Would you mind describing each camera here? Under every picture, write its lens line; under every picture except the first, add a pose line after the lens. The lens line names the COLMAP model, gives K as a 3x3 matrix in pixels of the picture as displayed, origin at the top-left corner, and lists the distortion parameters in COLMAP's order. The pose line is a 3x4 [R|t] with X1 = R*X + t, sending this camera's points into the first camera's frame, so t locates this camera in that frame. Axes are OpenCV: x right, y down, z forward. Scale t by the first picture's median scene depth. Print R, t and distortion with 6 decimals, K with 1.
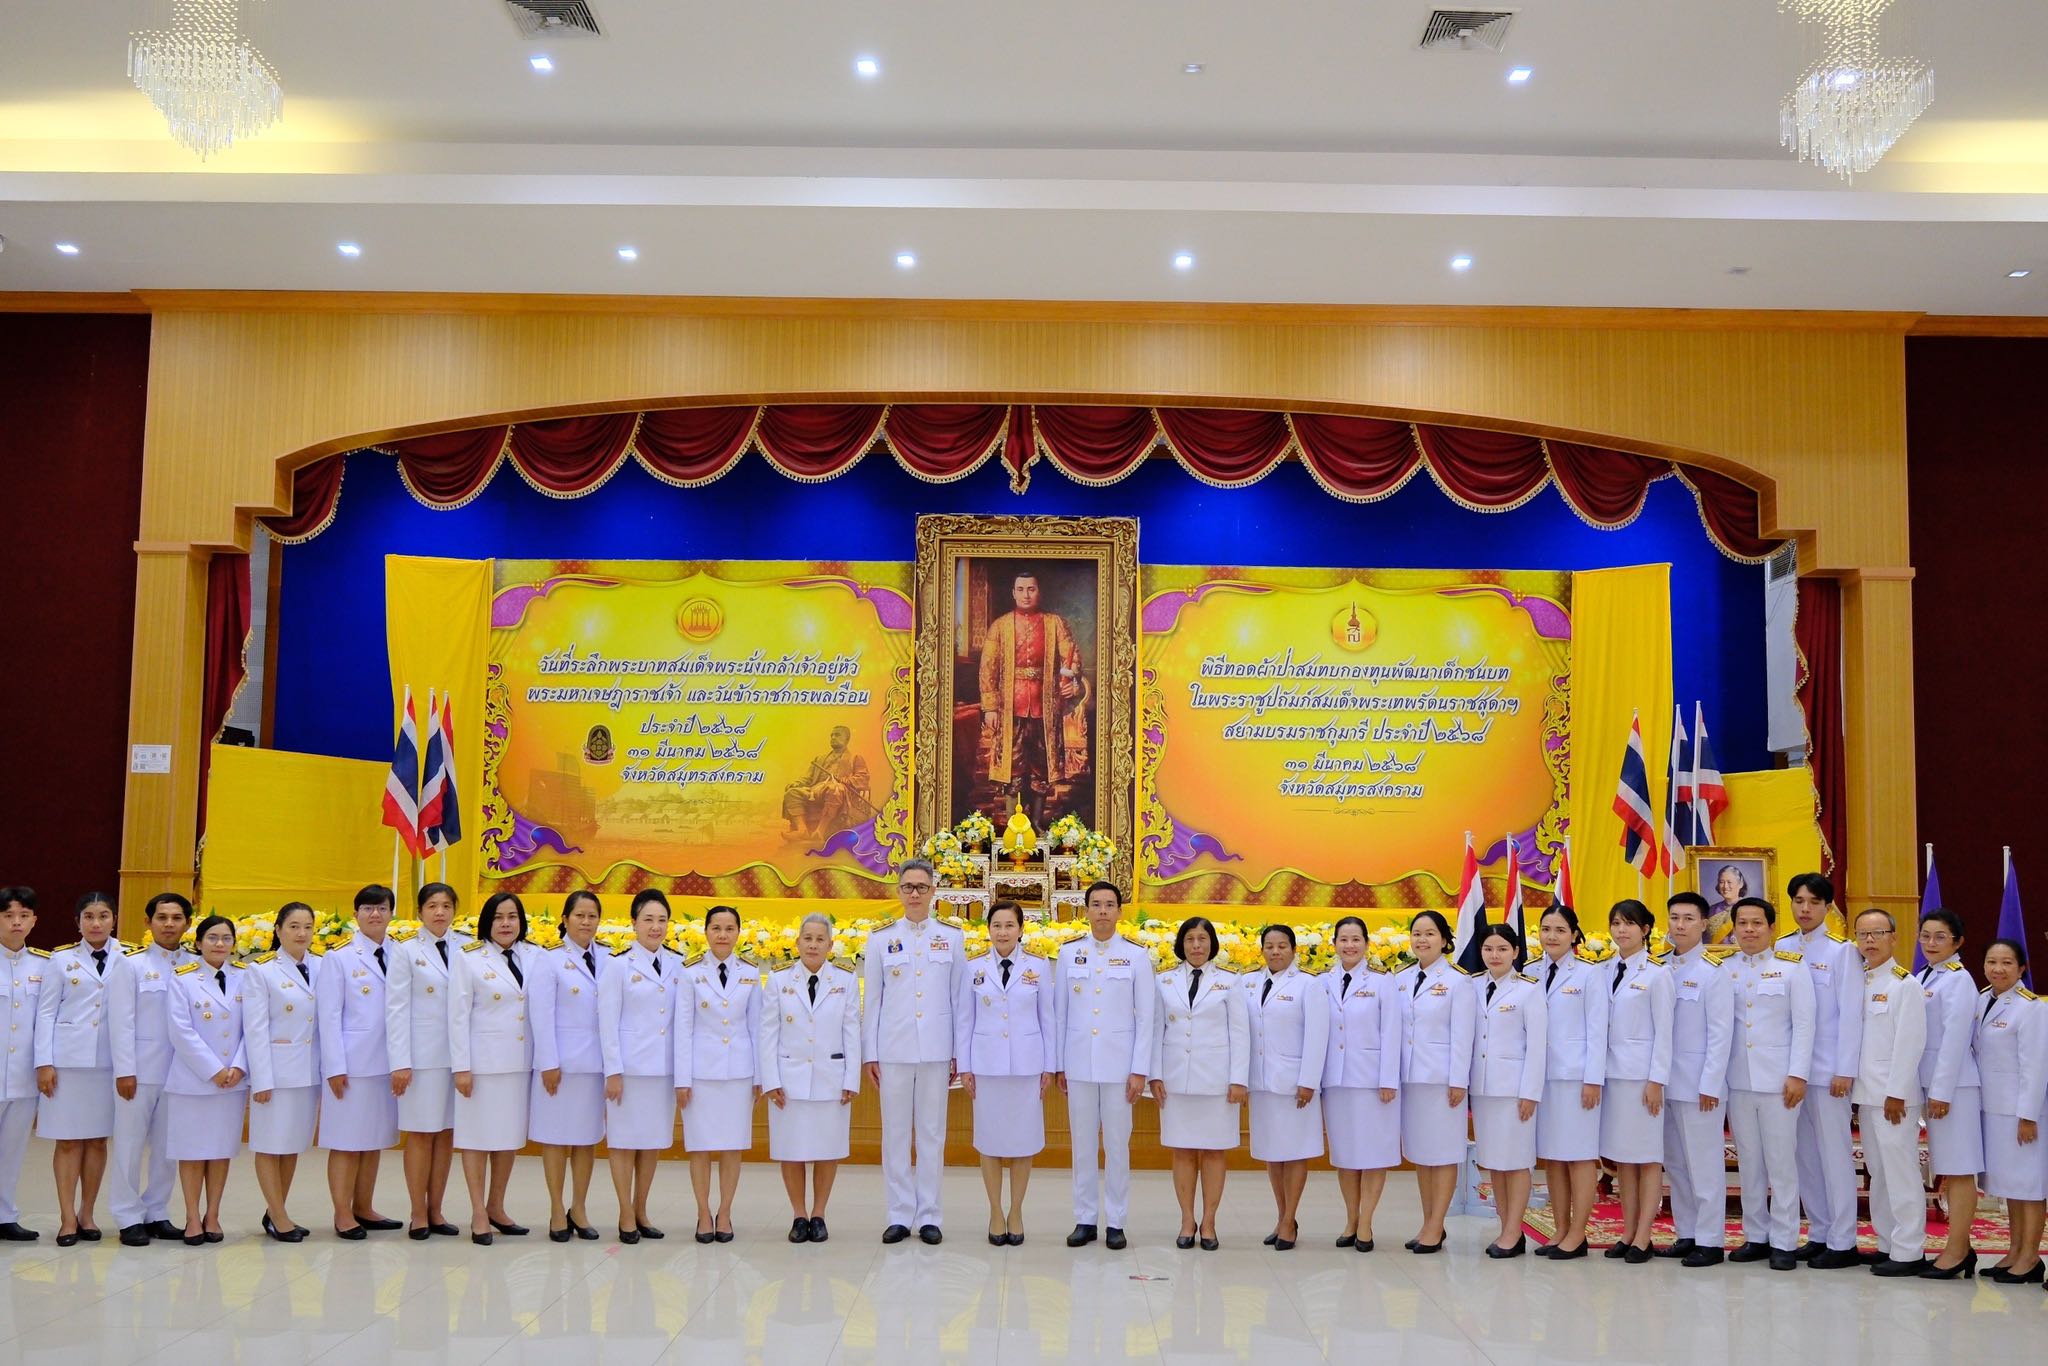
lens RADIAL K [[1926.7, 0, 1022.7], [0, 1926.7, 739.3], [0, 0, 1]] dist [-0.010380, 0.004351]
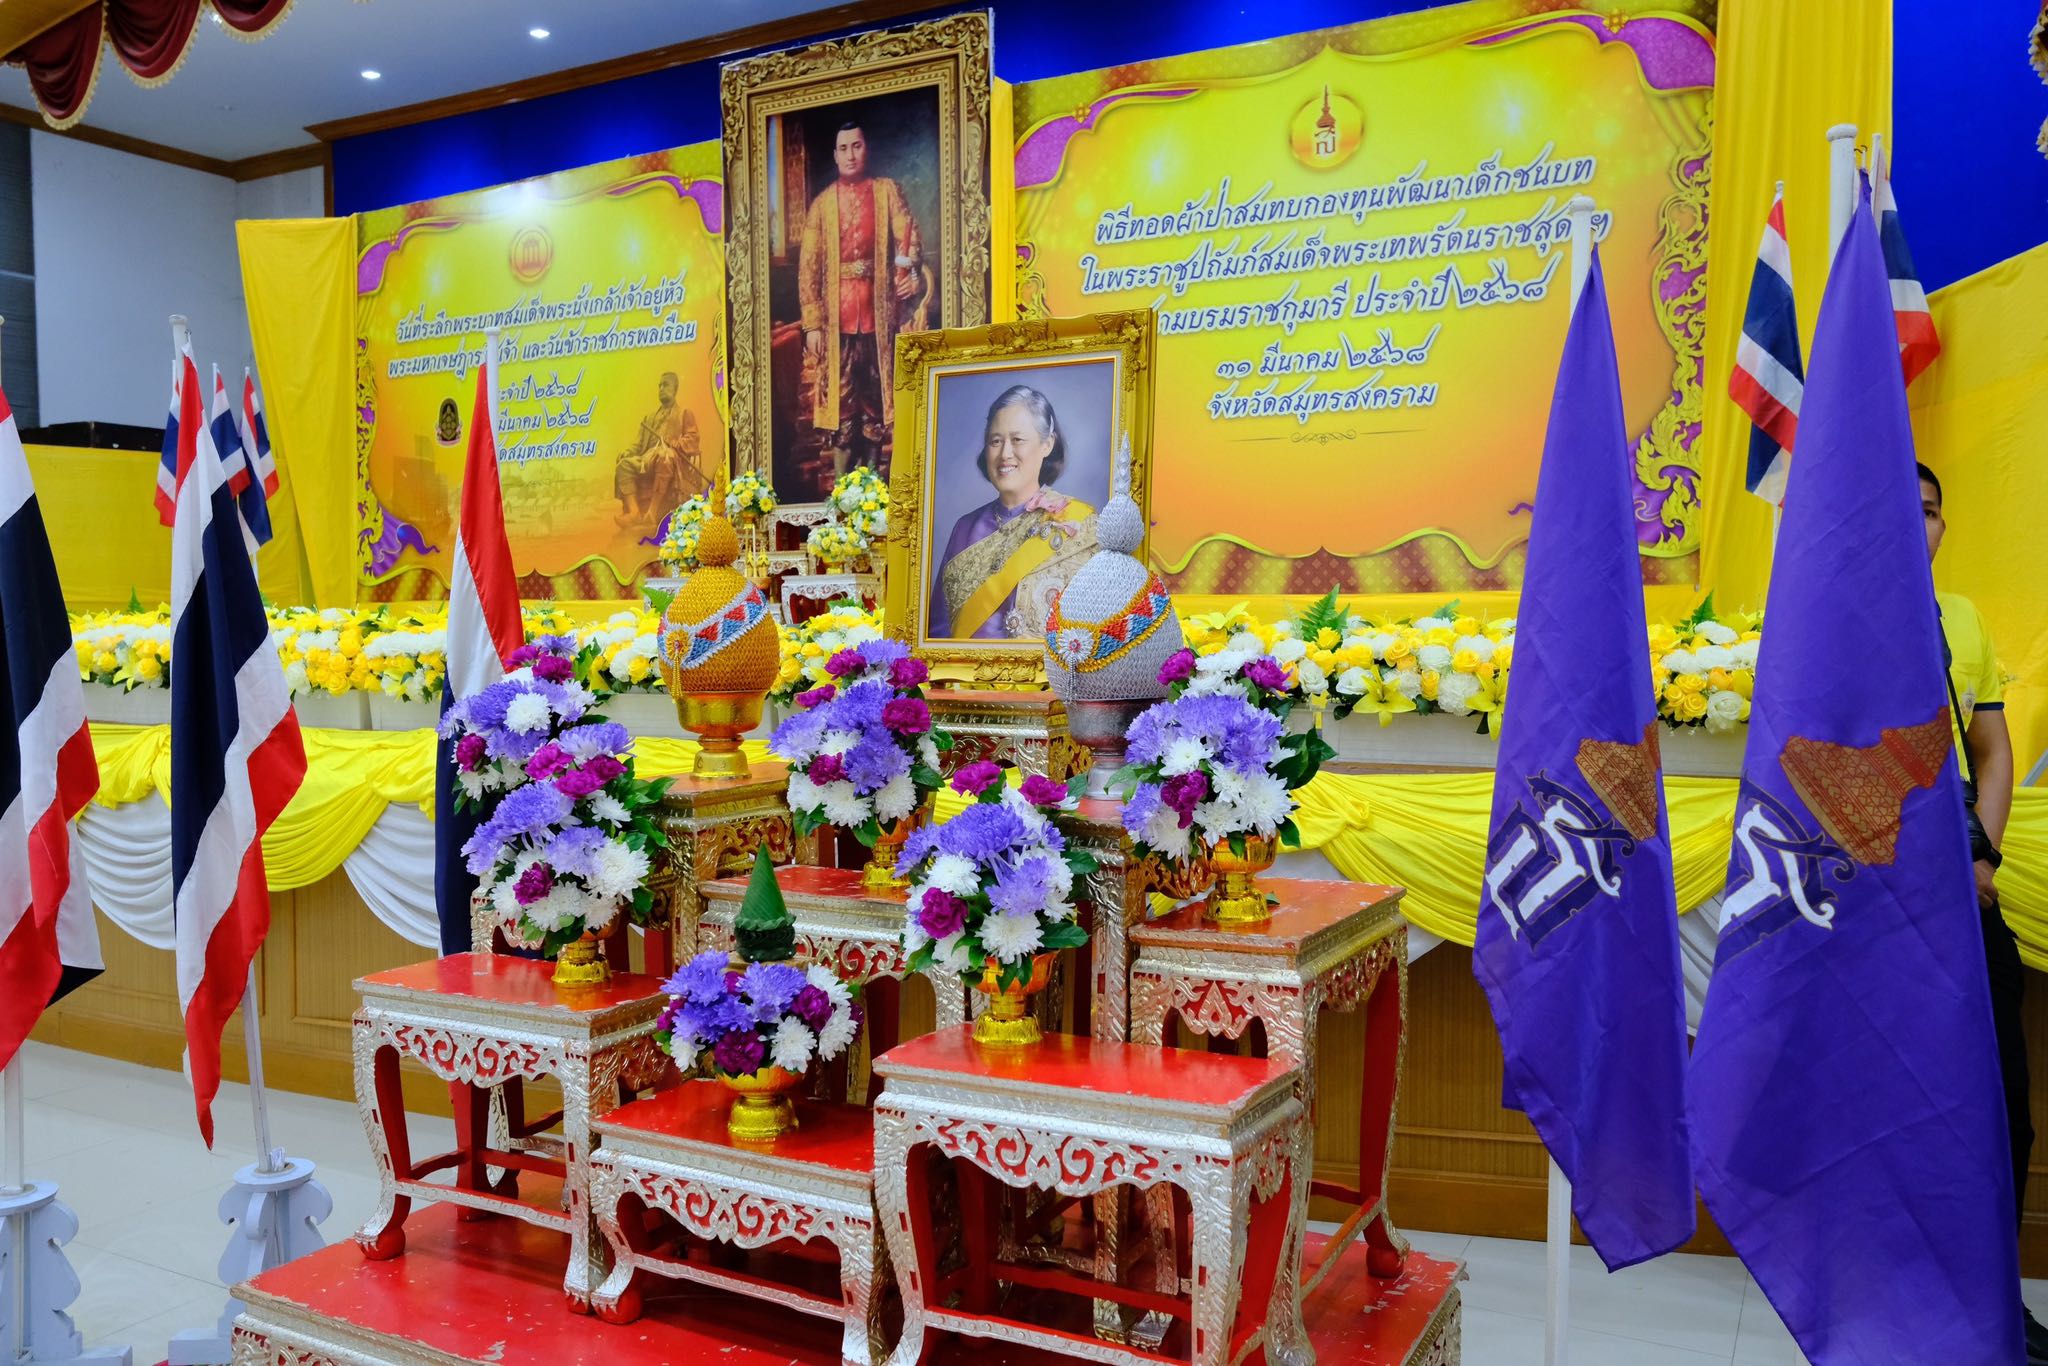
lens RADIAL K [[1575.1, 0, 1027.4], [0, 1575.1, 687.6], [0, 0, 1]] dist [-0.014481, 0.015347]
pose [[0.883022, 0.002796, -0.469323, 0.323751], [0.054366, 0.992641, 0.108202, 0.057381], [0.466172, -0.121060, 0.876372, 0.510414]]
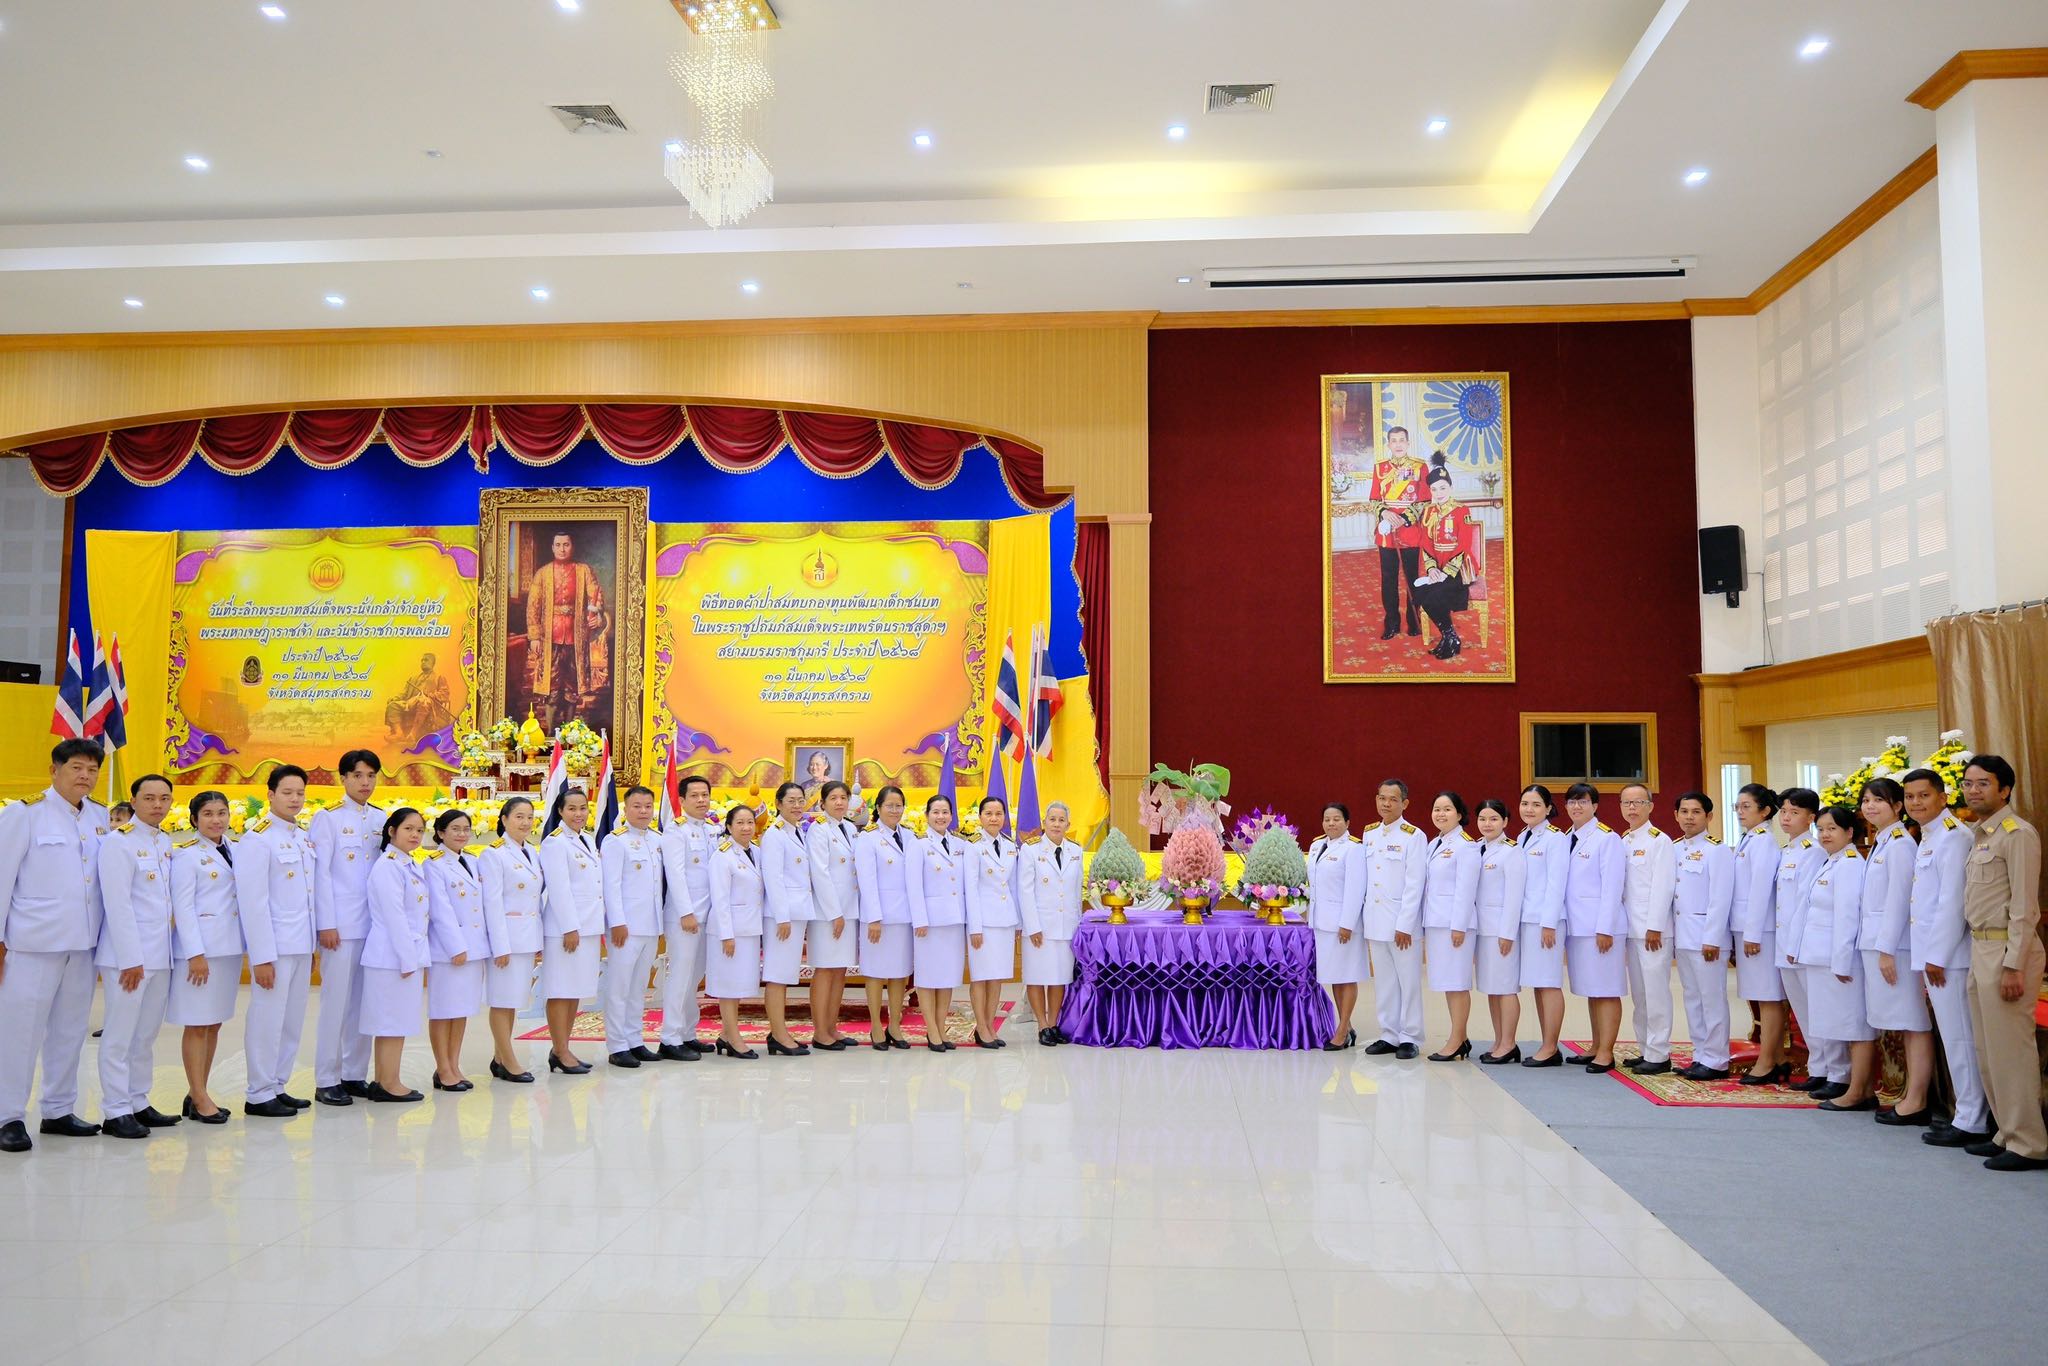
lens RADIAL K [[1603.8, 0, 1027.5], [0, 1603.8, 660.9], [0, 0, 1]] dist [-0.005525, 0.005107]
pose [[0.996991, -0.017677, -0.075481, 0.391848], [0.017936, 0.999835, 0.002750, 0.002489], [0.075420, -0.004096, 0.997143, -0.047419]]
